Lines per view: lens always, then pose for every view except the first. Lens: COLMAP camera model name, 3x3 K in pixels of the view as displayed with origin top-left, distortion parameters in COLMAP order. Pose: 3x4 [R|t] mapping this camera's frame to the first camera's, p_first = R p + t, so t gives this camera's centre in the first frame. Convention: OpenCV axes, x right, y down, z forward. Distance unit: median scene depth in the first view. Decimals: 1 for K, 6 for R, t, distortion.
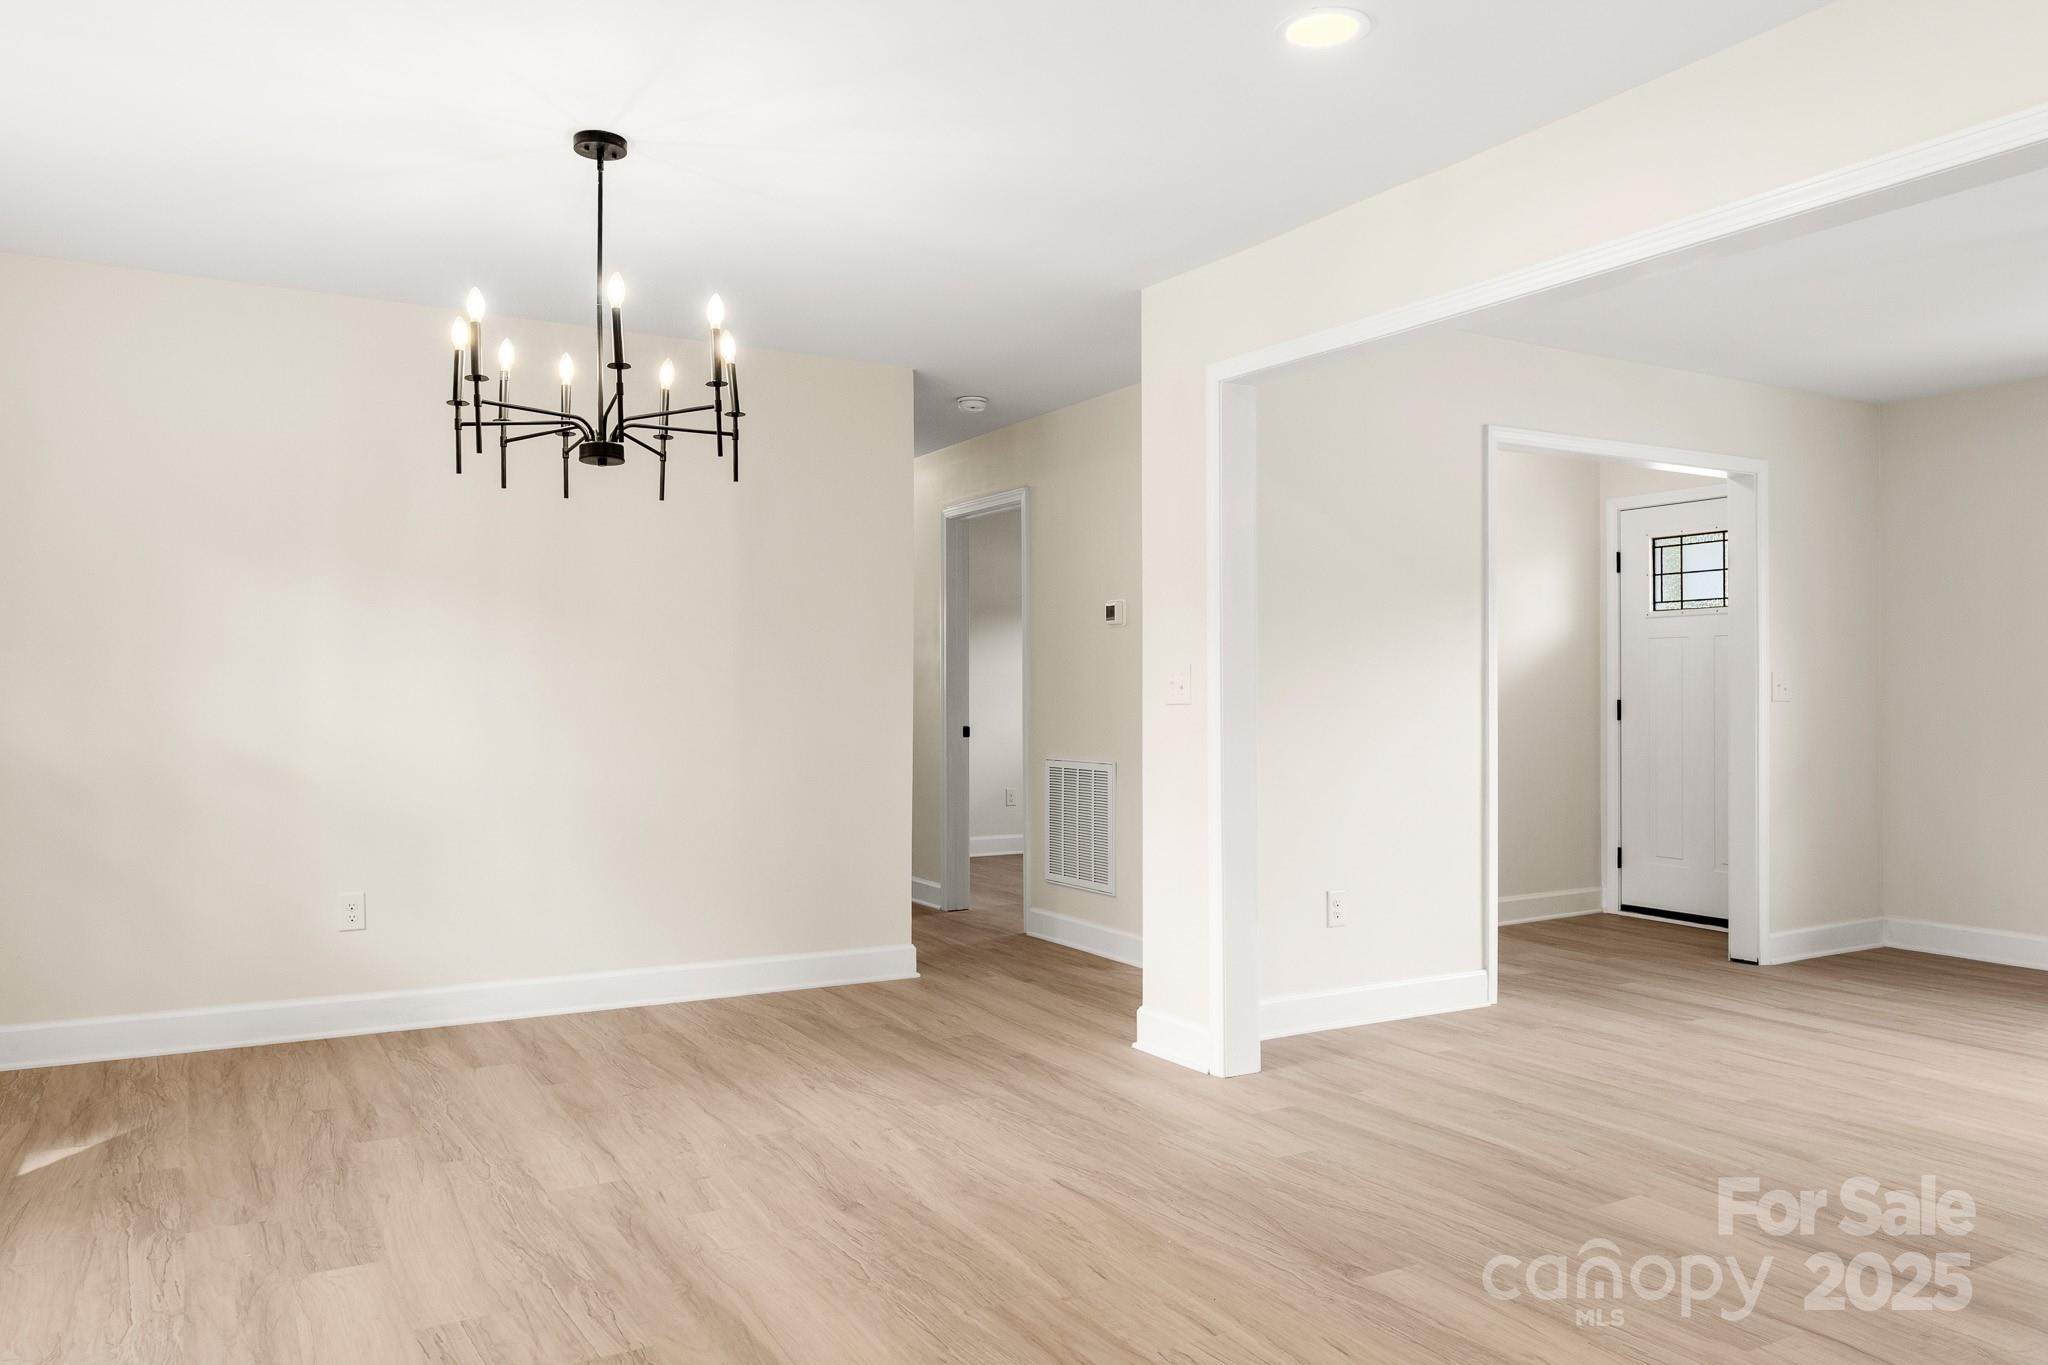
lens RADIAL K [[1432.3, 0, 1024.0], [0, 1432.3, 682.5], [0, 0, 1]] dist [-0.023242, 0.000560]
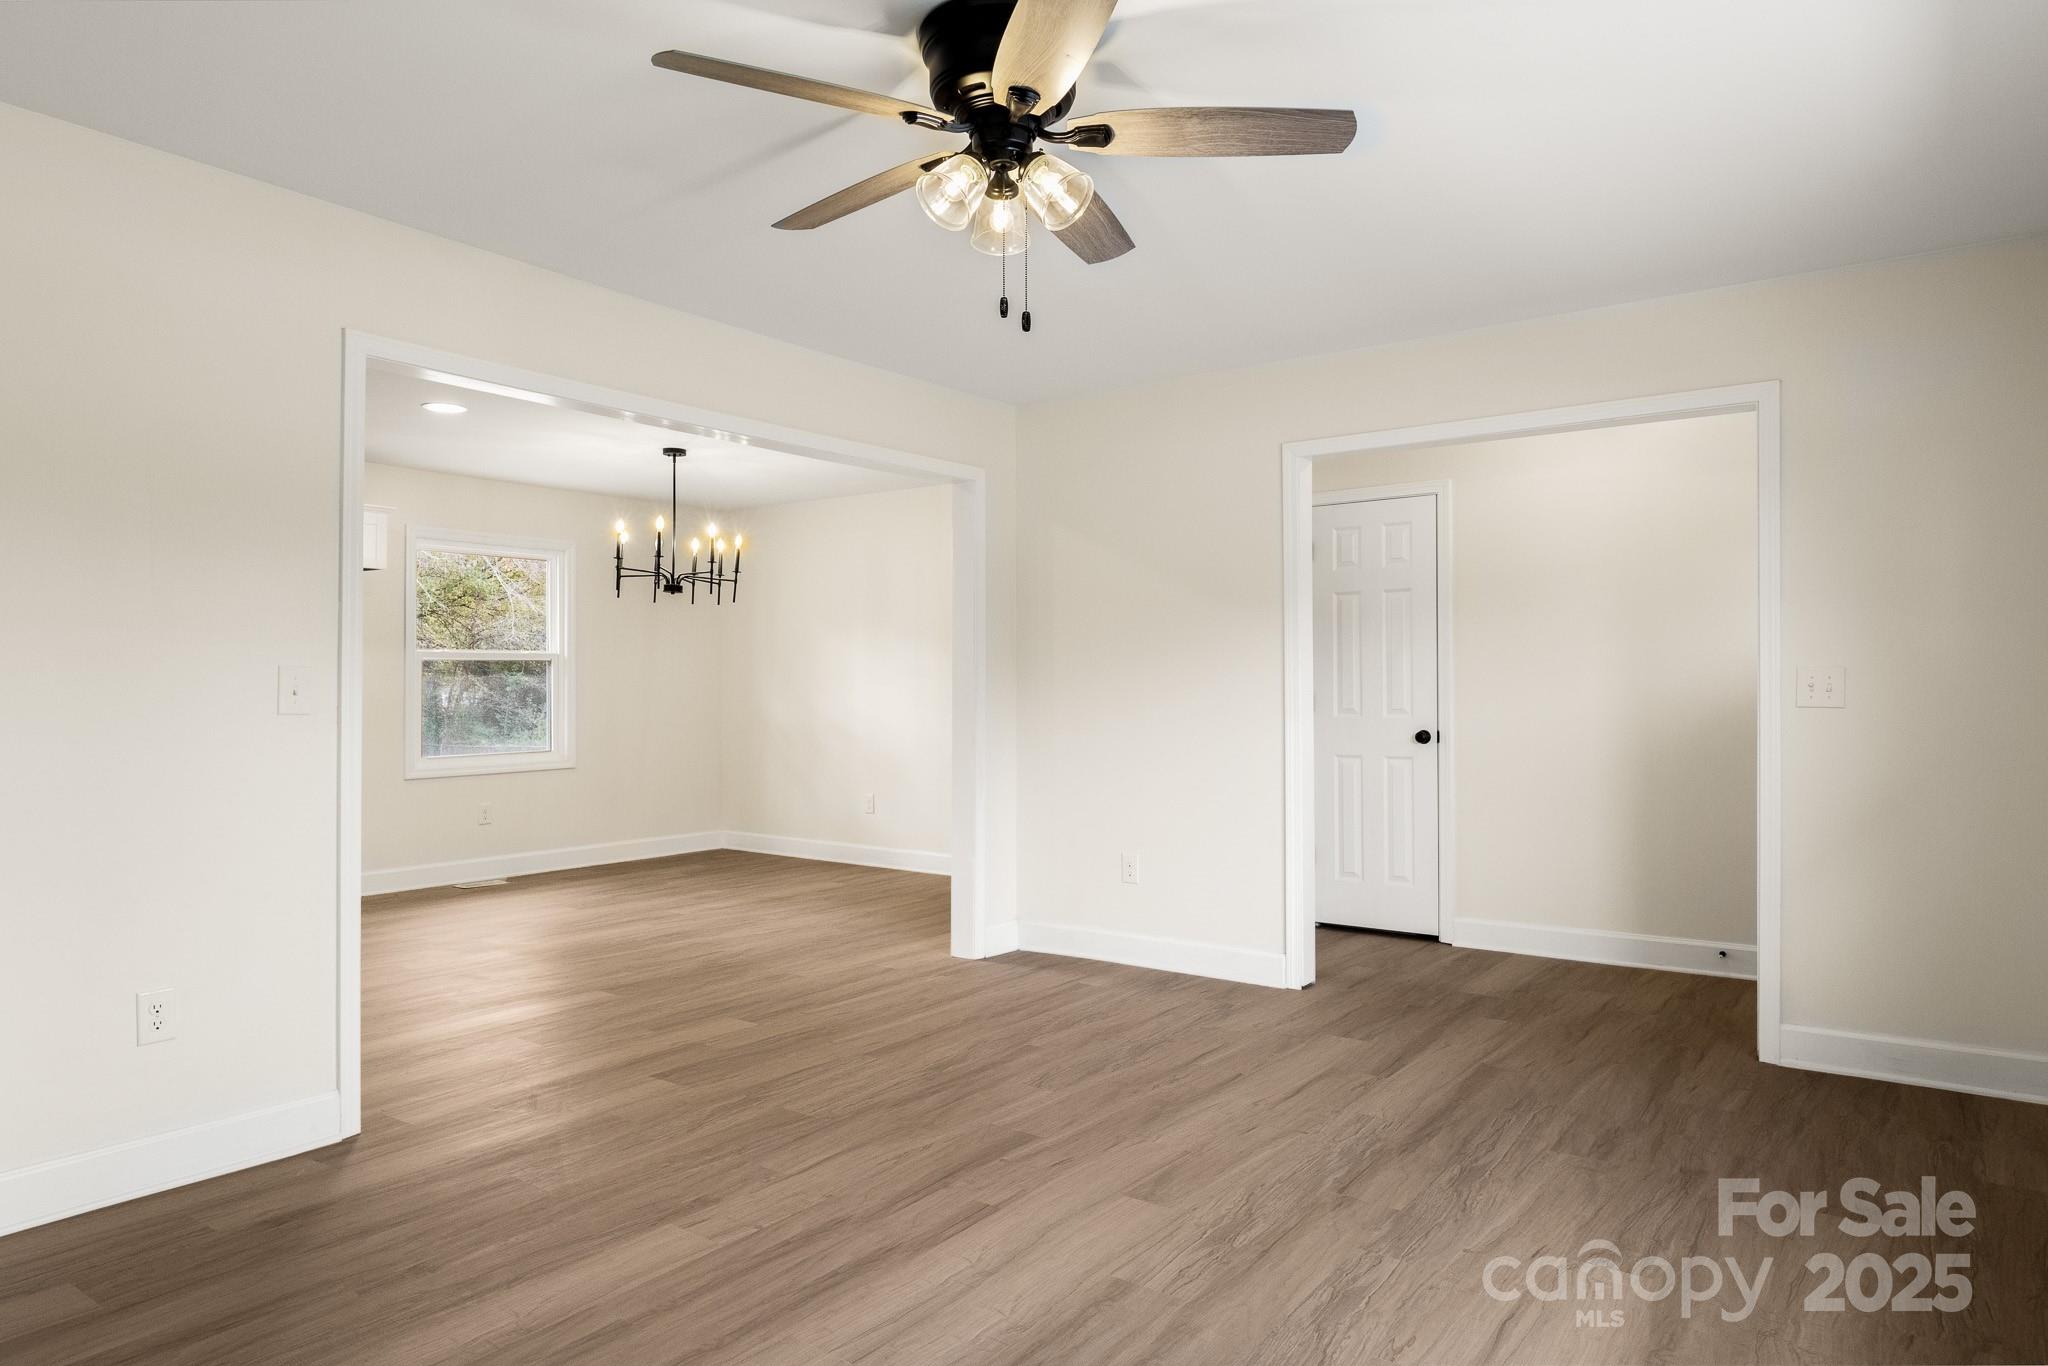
lens RADIAL K [[1269.0, 0, 1024.0], [0, 1269.0, 683.0], [0, 0, 1]] dist [-0.035939, -0.000291]
pose [[0.411299, -0.003462, -0.911494, 1.553540], [0.002696, 0.999993, -0.002582, -0.001286], [0.911496, -0.001396, 0.411306, 0.604788]]
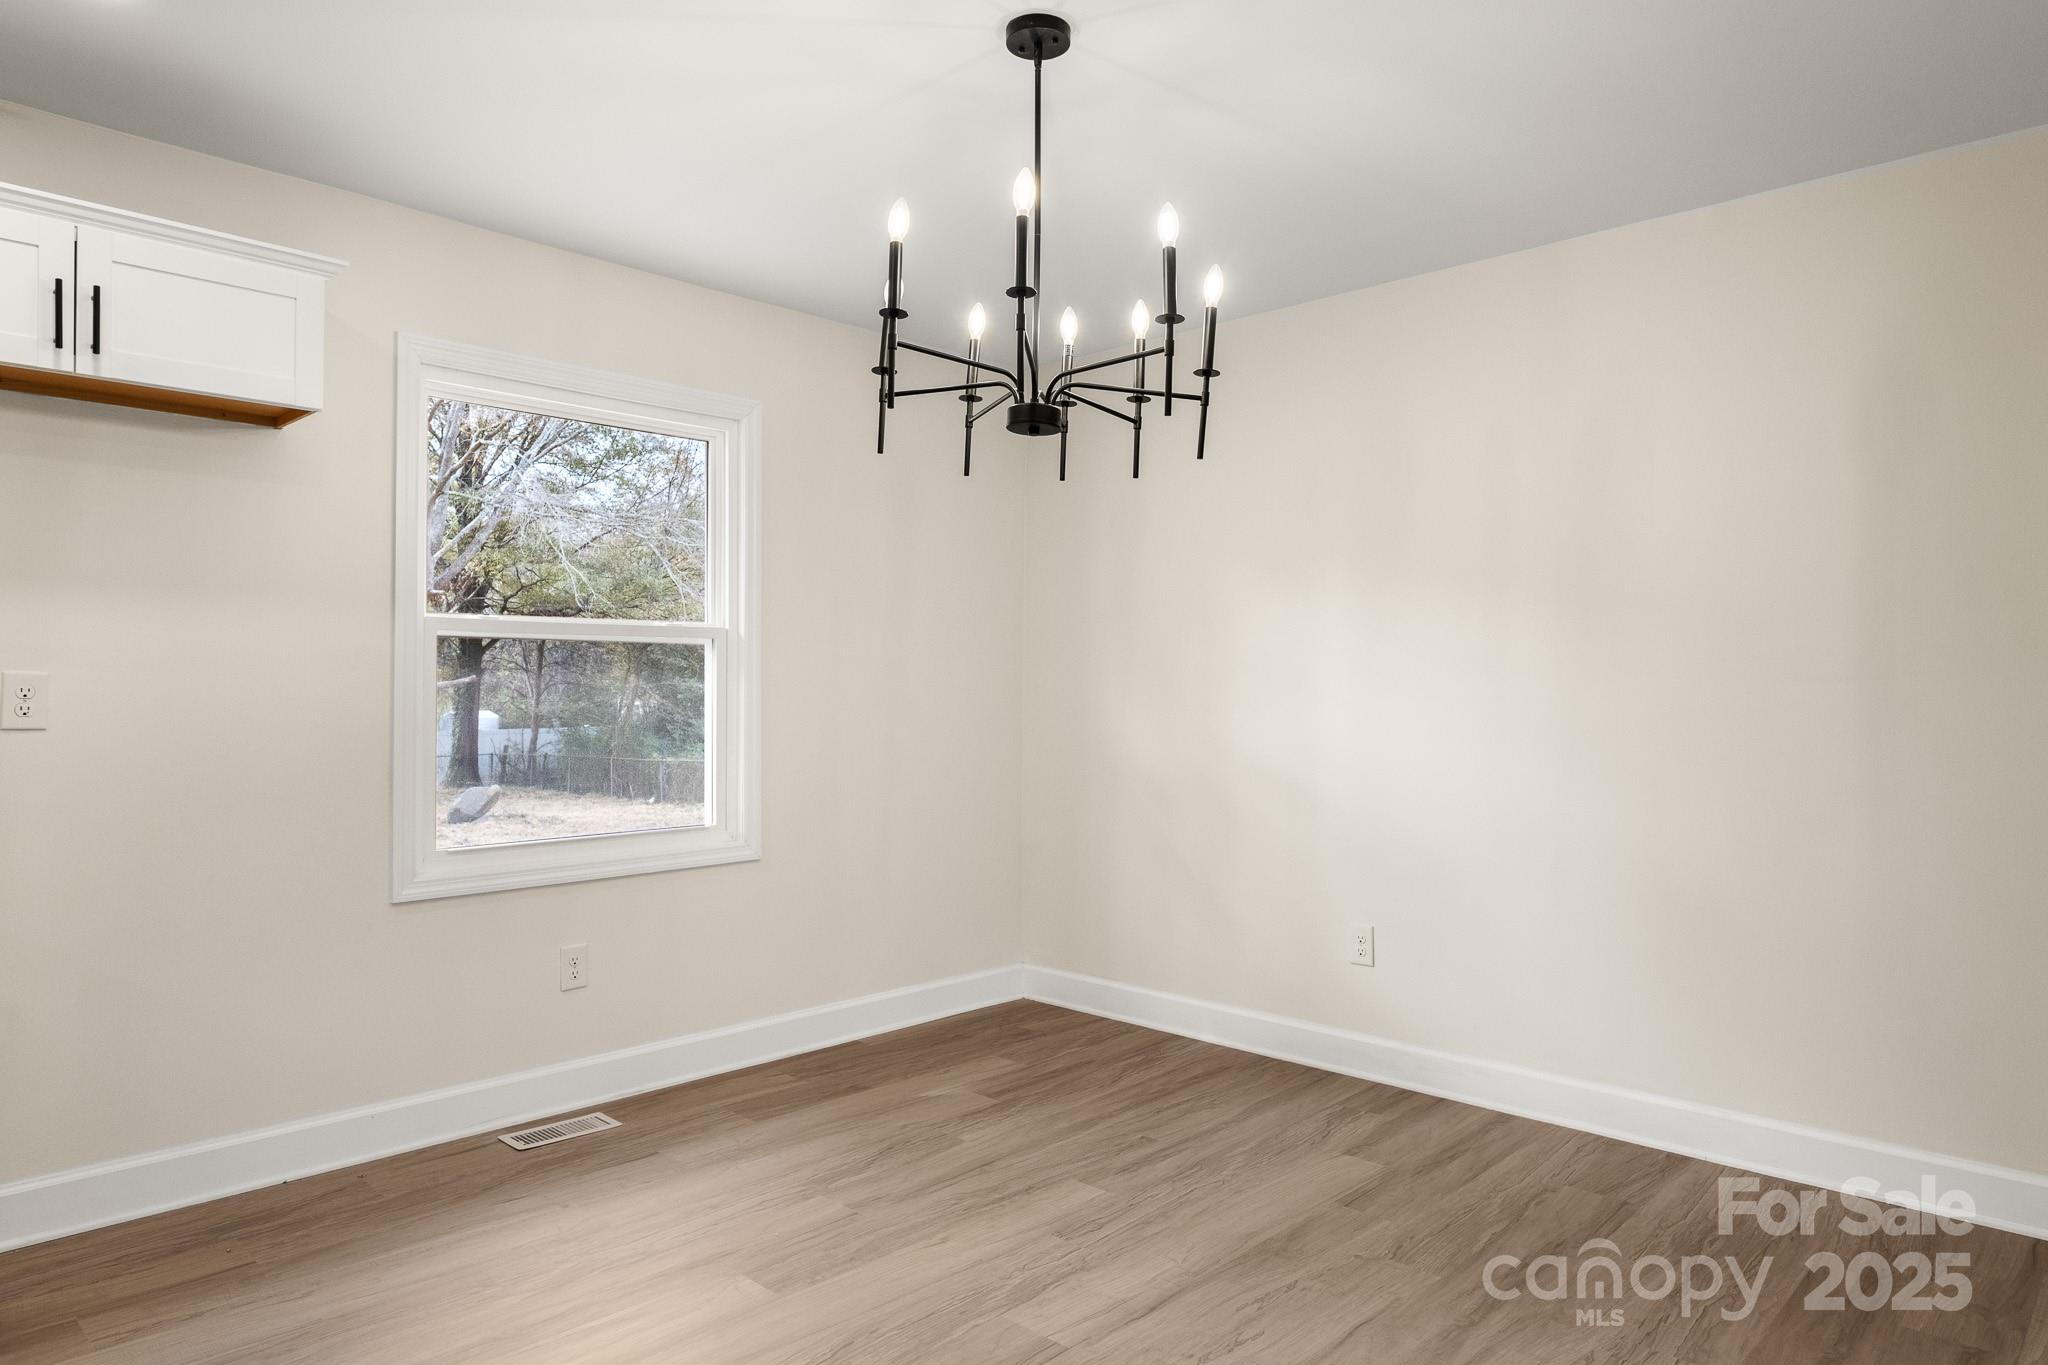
lens RADIAL K [[1263.3, 0, 1024.0], [0, 1263.3, 682.5], [0, 0, 1]] dist [-0.008097, -0.000723]
pose [[0.290583, -0.009713, -0.956801, 0.326167], [-0.001874, 0.999941, -0.010720, -0.001518], [0.956848, 0.004908, 0.290547, 0.699334]]
